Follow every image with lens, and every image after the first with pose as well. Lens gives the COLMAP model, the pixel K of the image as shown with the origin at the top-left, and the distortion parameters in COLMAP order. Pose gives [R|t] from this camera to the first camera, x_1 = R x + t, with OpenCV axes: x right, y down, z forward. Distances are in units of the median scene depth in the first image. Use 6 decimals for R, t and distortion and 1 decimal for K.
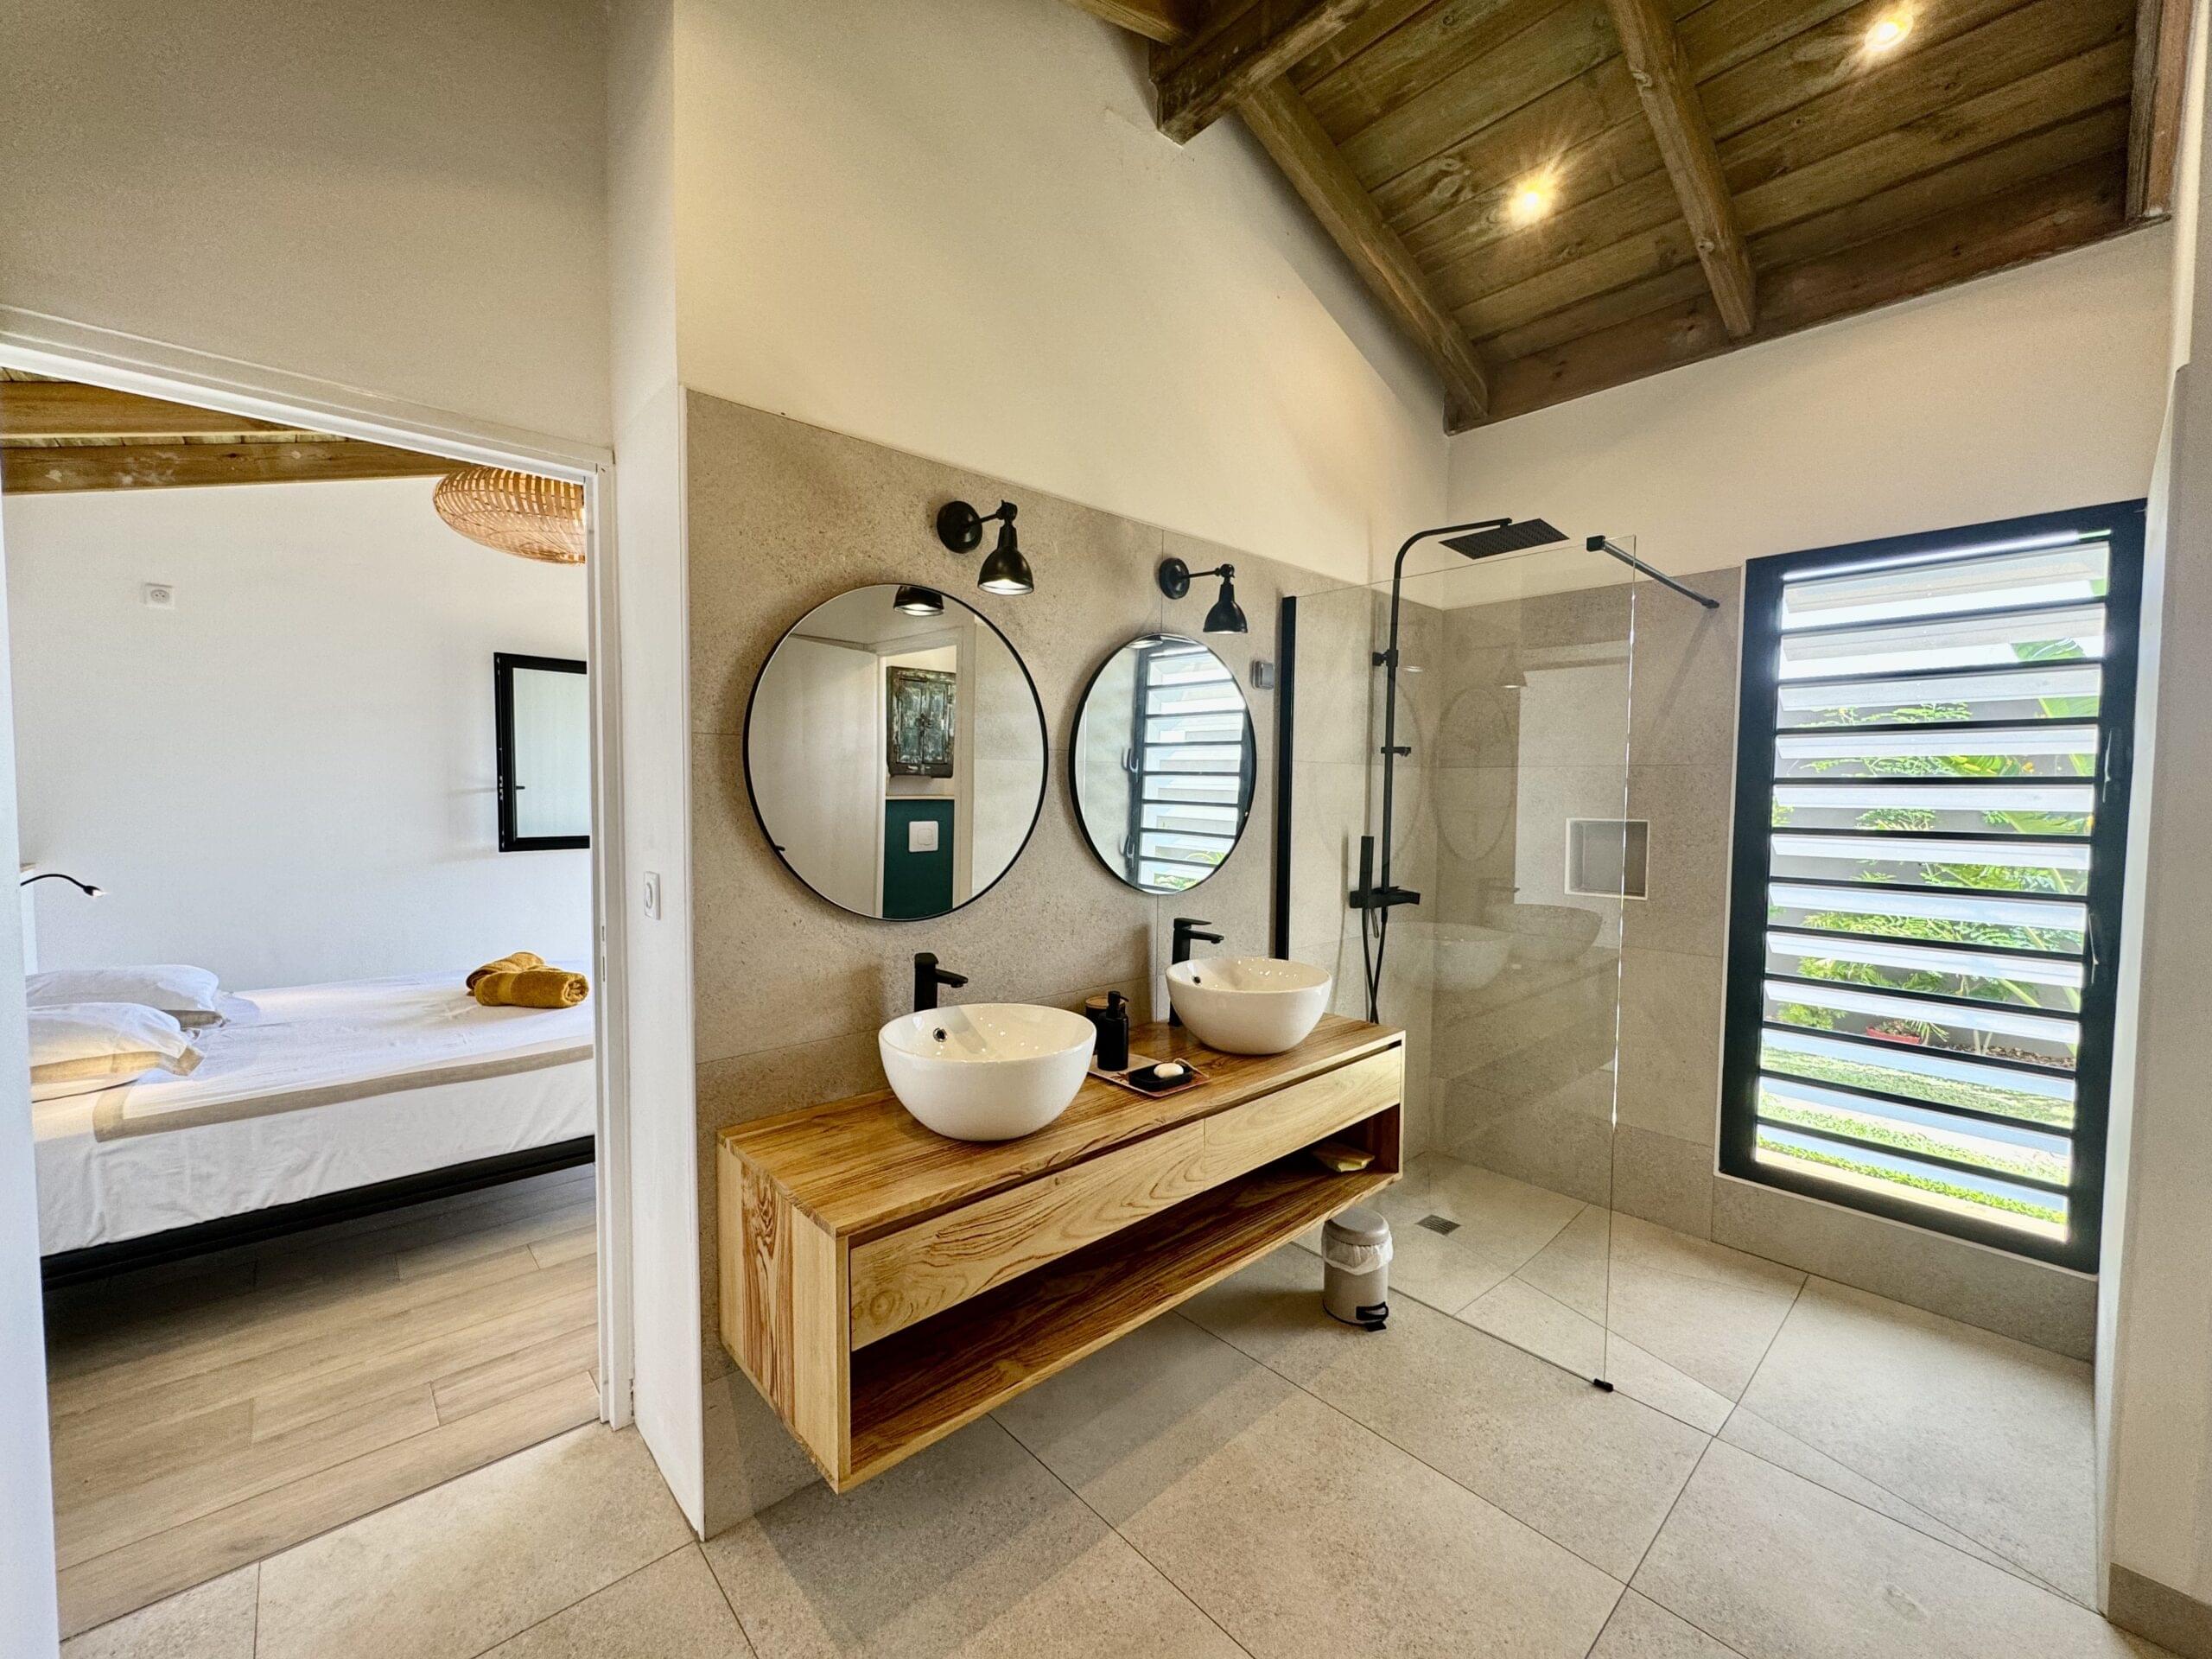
lens RADIAL K [[885.8, 0, 1100.3], [0, 885.8, 829.7], [0, 0, 1]] dist [0.001838, -0.000194]
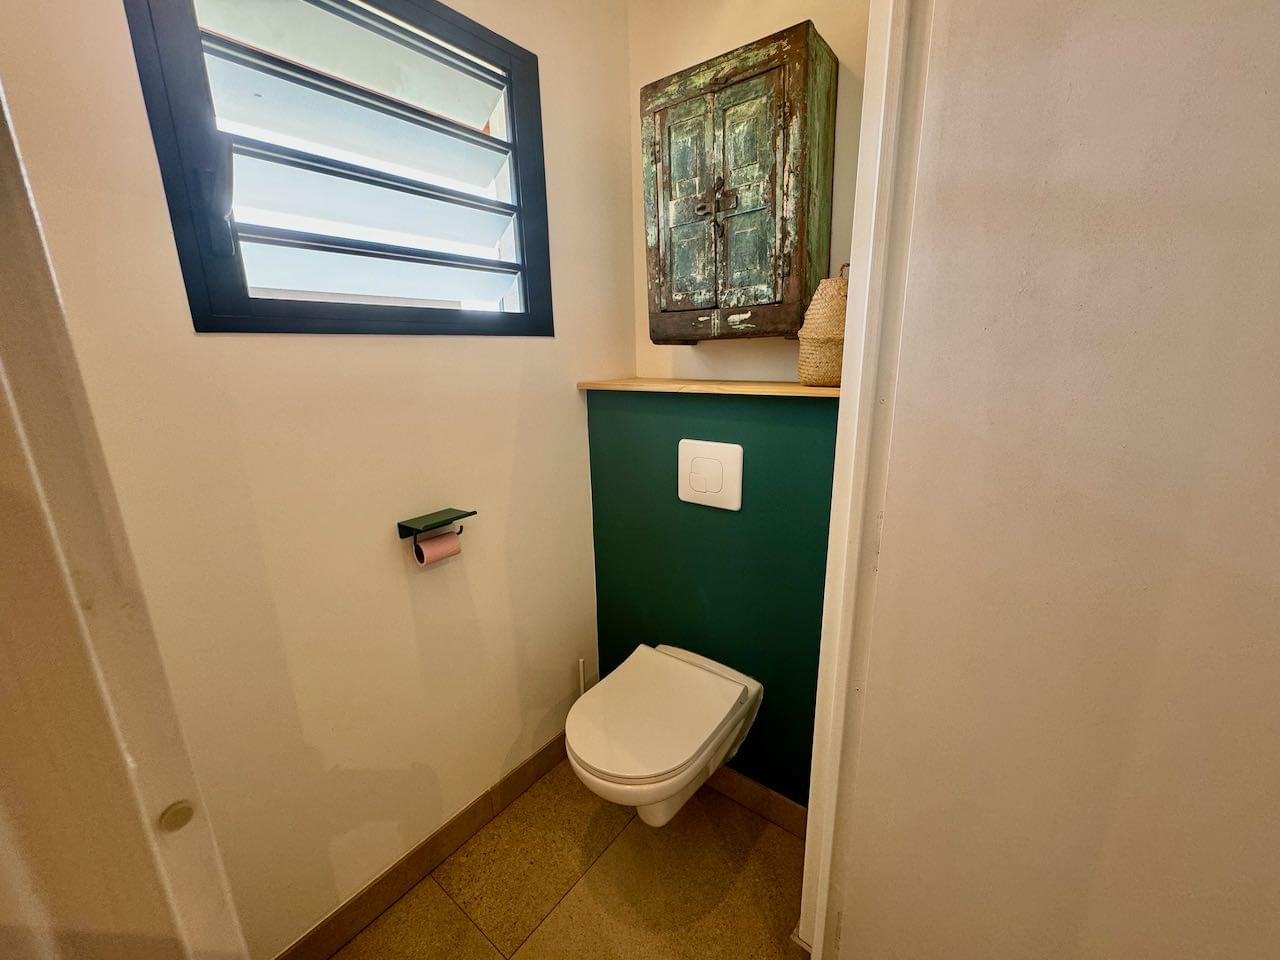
lens RADIAL K [[512.6, 0, 640.9], [0, 512.6, 478.9], [0, 0, 1]] dist [0.001838, -0.000194]
pose [[0.180758, 0.223336, -0.957835, 0.201923], [-0.024275, 0.974593, 0.222662, -0.179635], [0.983228, -0.016996, 0.181587, 3.283282]]
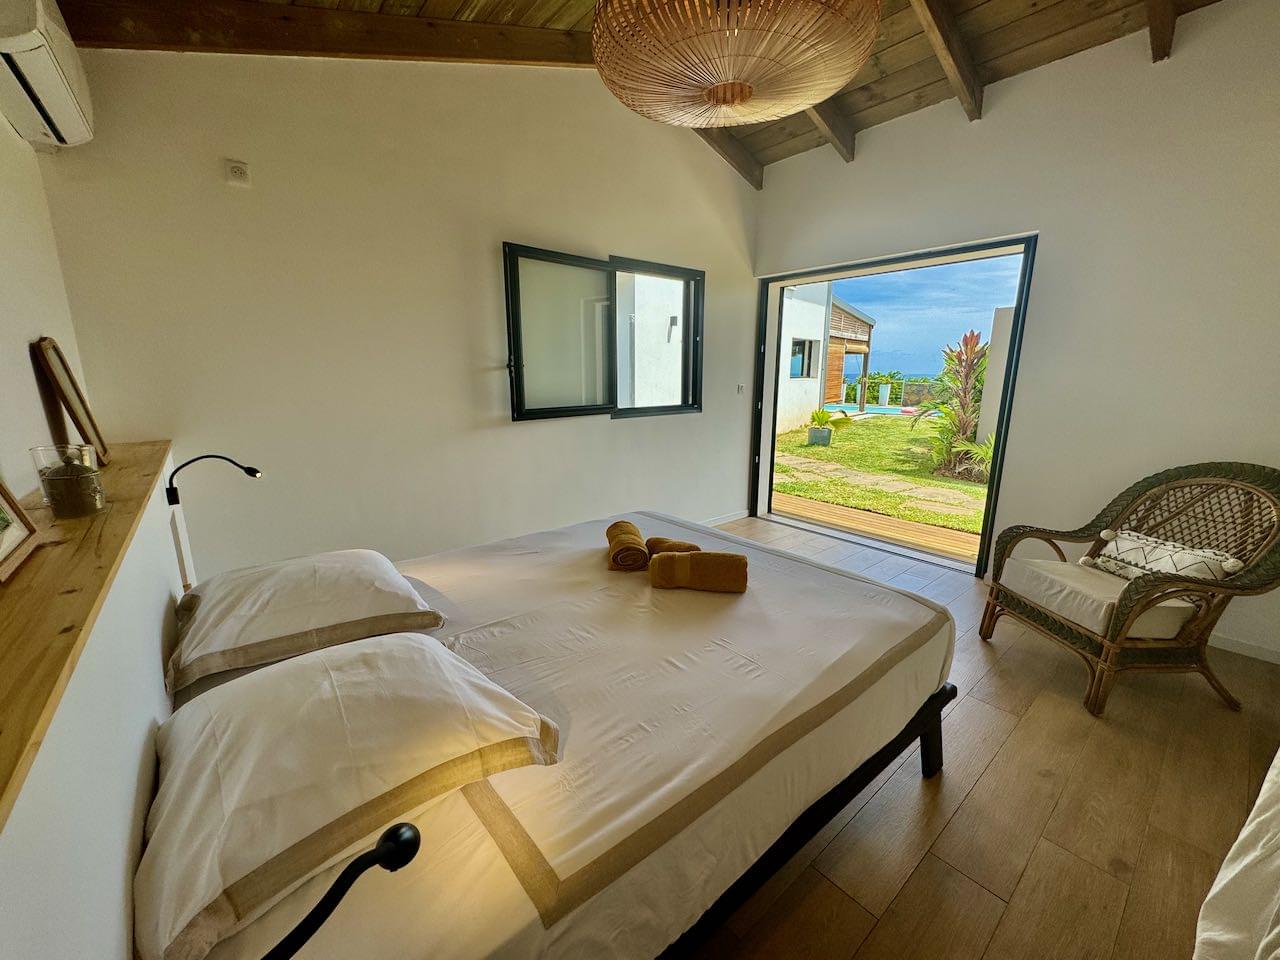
lens RADIAL K [[512.6, 0, 643.1], [0, 512.6, 478.4], [0, 0, 1]] dist [0.001838, -0.000194]
pose [[0.999214, -0.000567, -0.039627, -0.476176], [0.007111, 0.986237, 0.165186, -0.011191], [0.038988, -0.165338, 0.985466, 0.317063]]
